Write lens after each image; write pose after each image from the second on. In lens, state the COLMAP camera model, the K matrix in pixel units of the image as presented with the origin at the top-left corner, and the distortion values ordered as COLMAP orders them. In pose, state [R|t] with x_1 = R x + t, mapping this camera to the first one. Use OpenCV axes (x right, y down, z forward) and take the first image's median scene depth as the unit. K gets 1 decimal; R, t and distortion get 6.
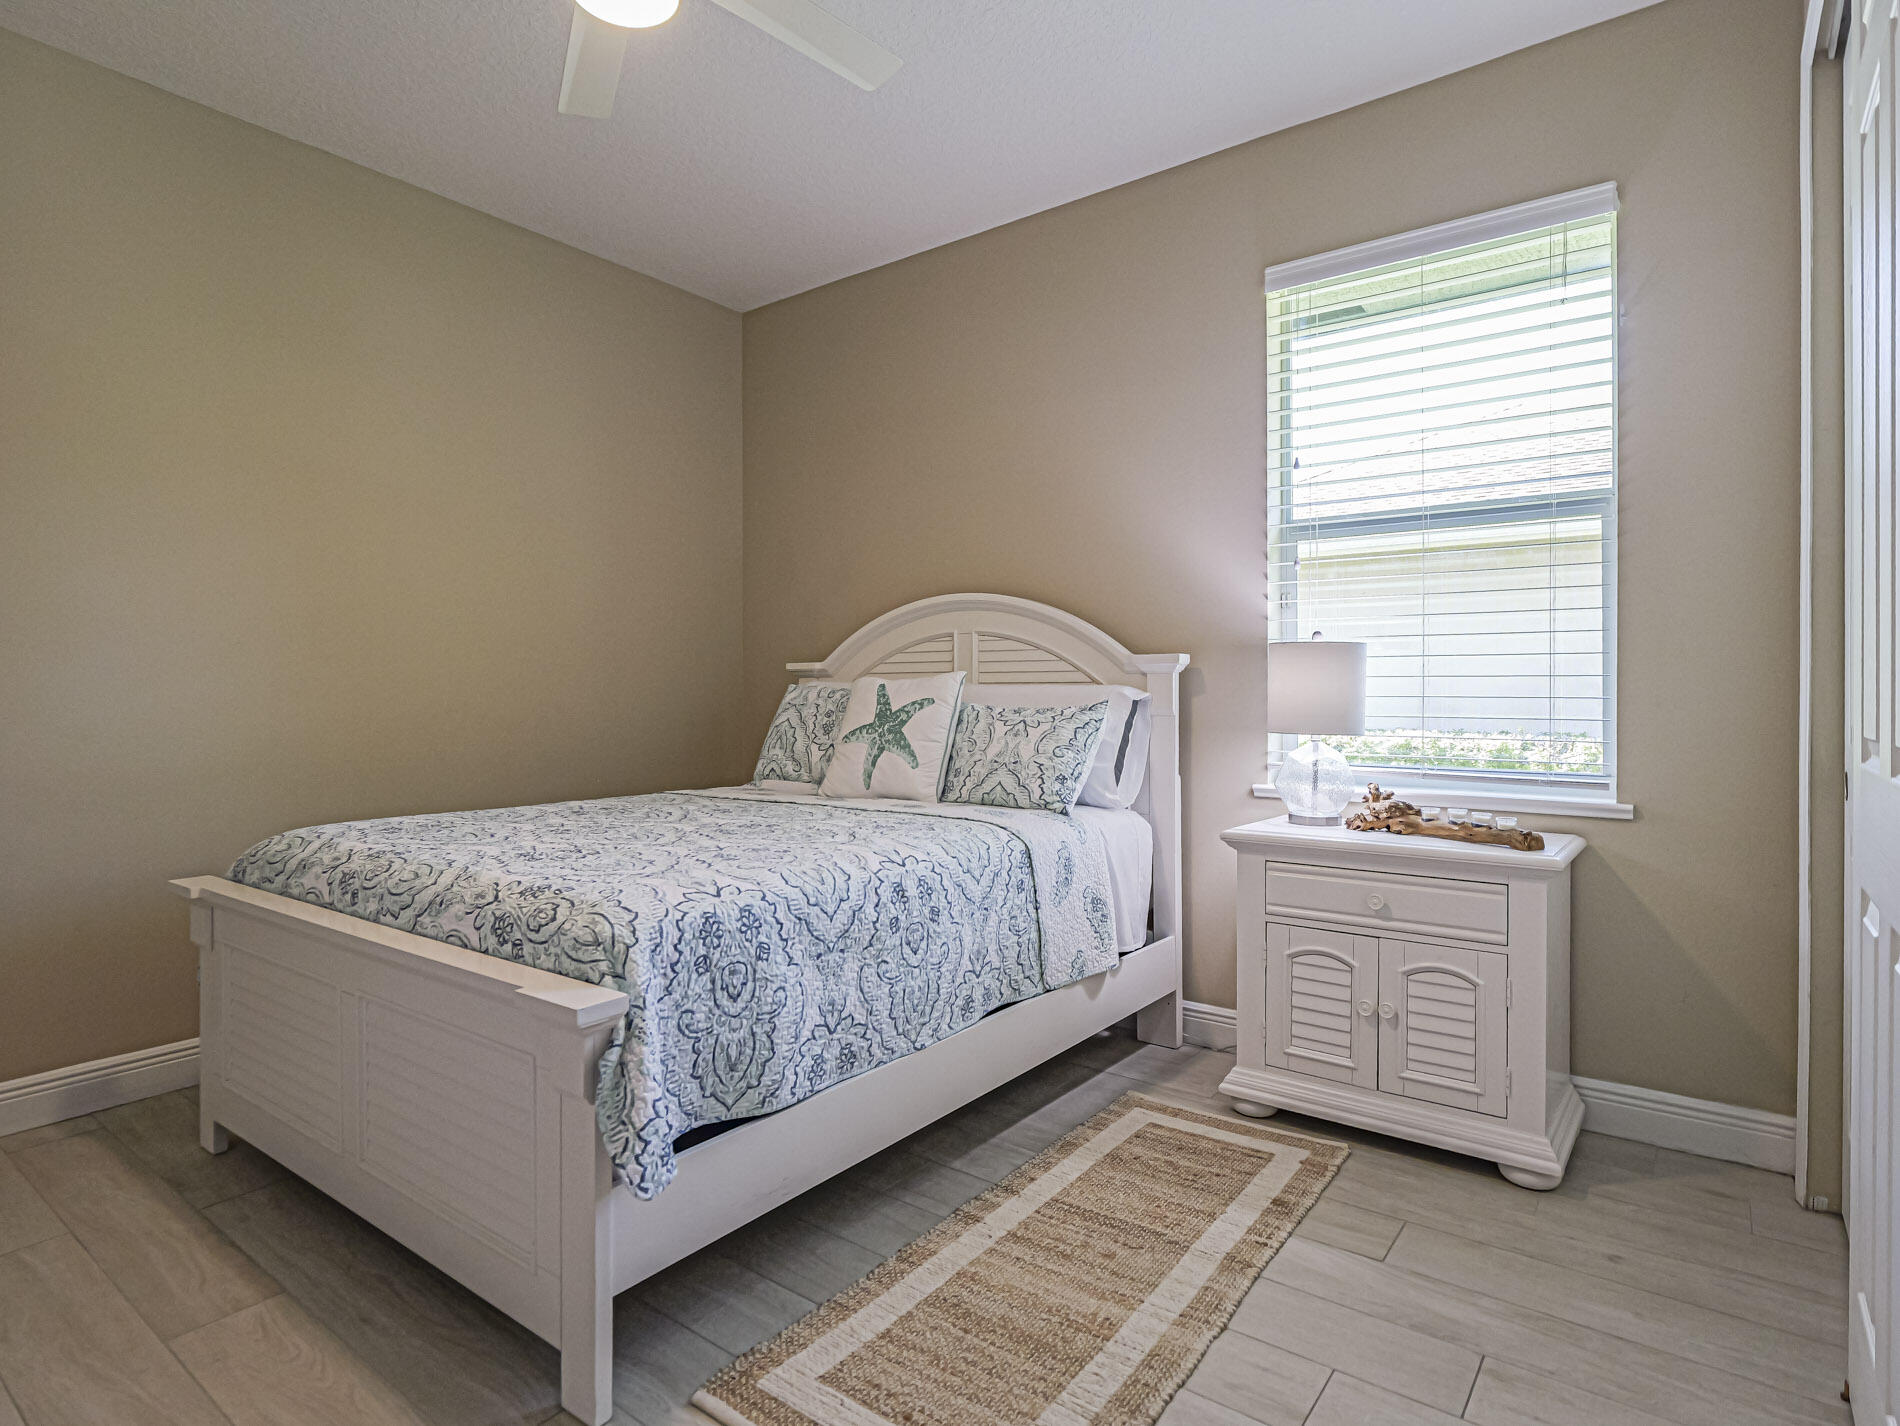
lens RADIAL K [[1015.1, 0, 940.9], [0, 1015.1, 712.9], [0, 0, 1]] dist [-0.004862, -0.001174]
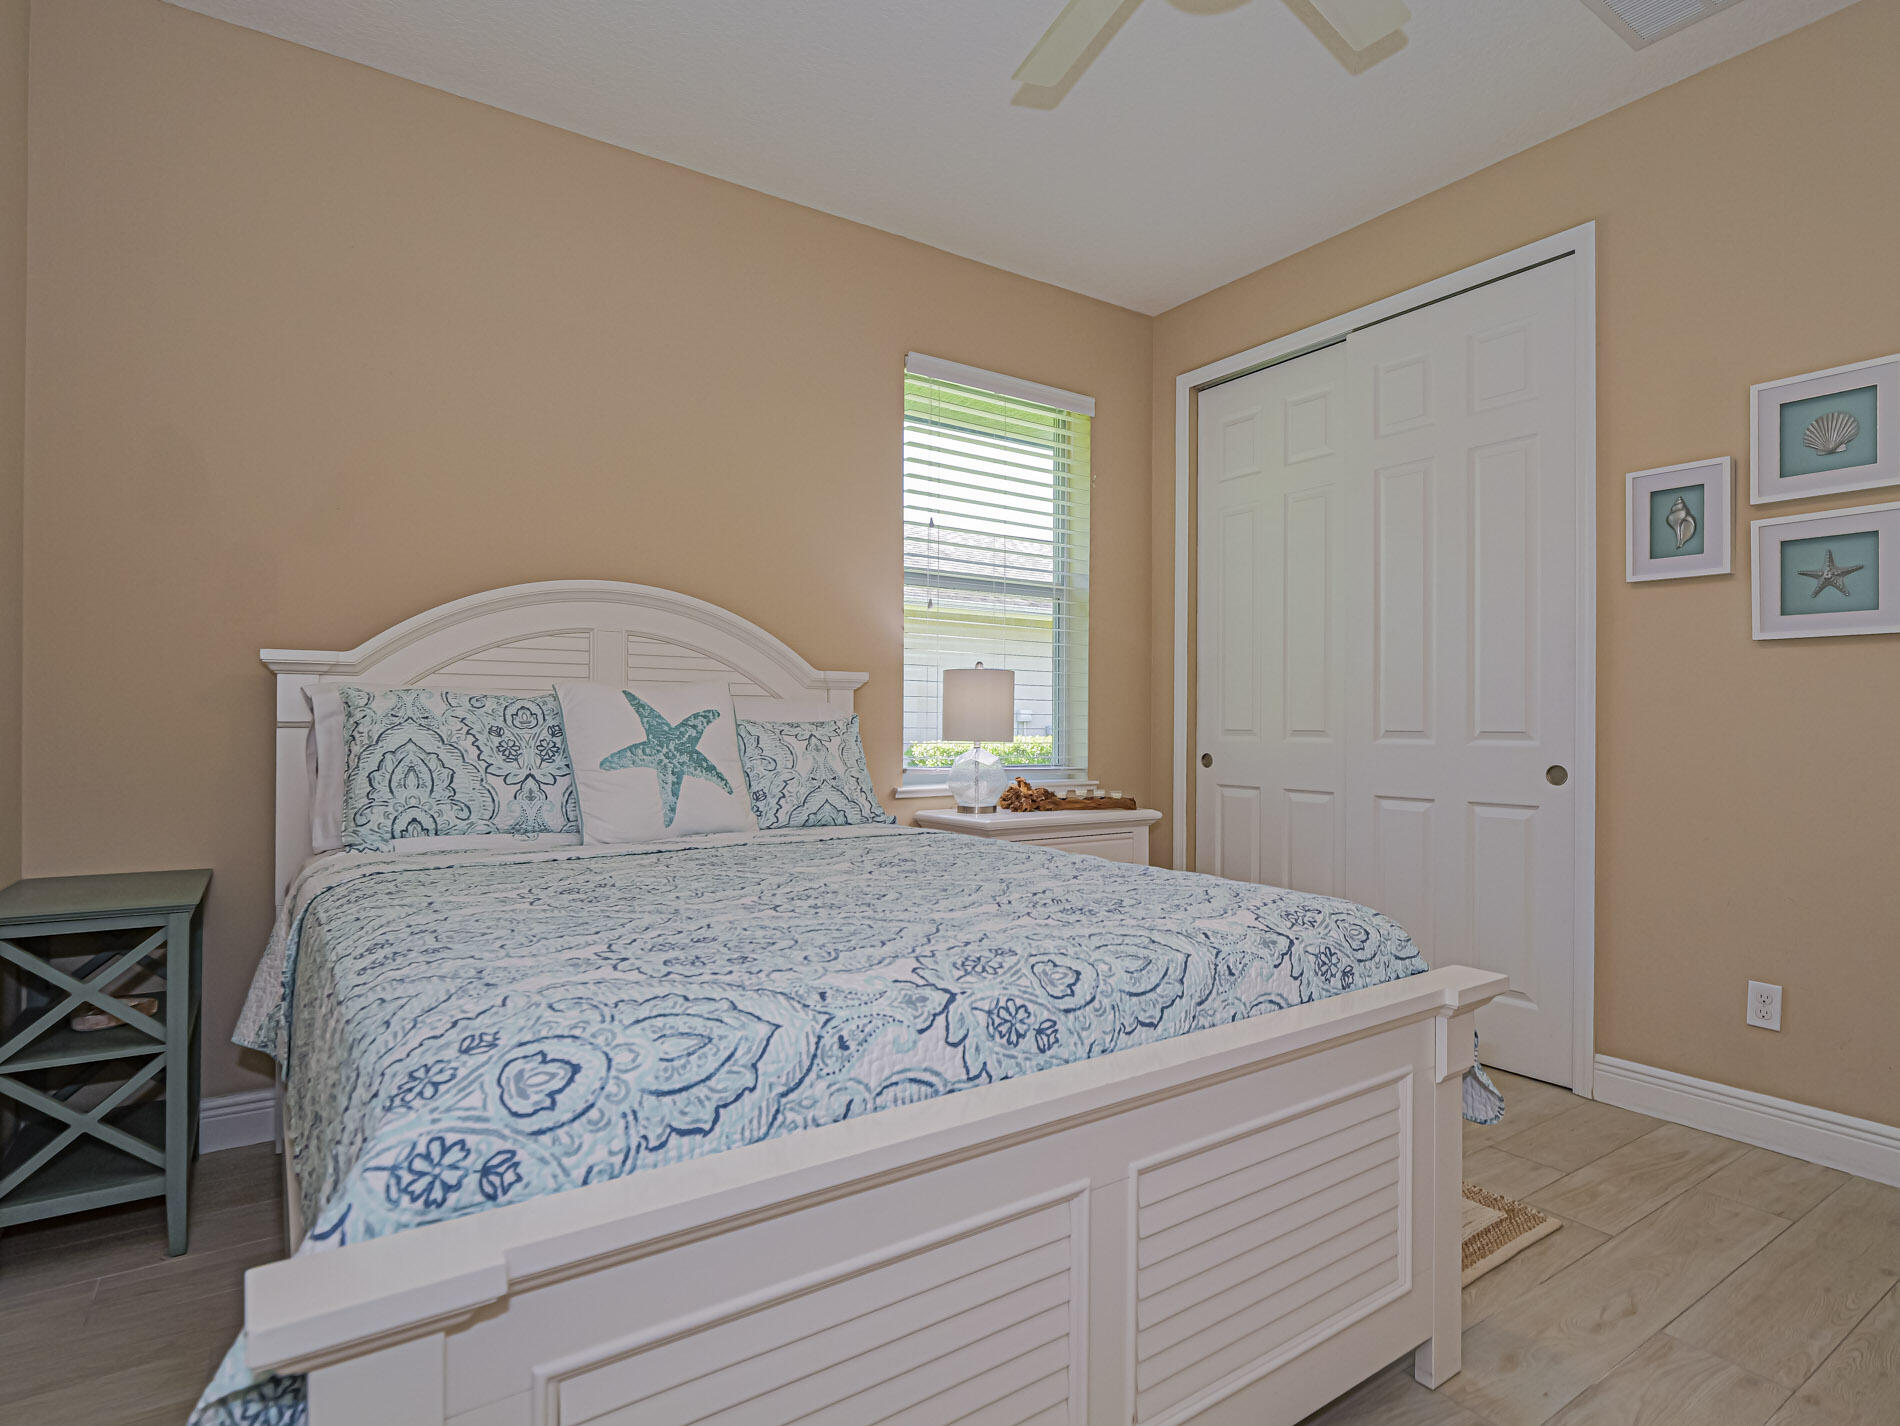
lens RADIAL K [[1015.1, 0, 941.3], [0, 1015.1, 710.9], [0, 0, 1]] dist [-0.004862, -0.001174]
pose [[0.317845, 0.012123, 0.948065, -0.796895], [0.010697, 0.999809, -0.016371, 0.001965], [-0.948082, 0.015345, 0.317654, 0.596912]]
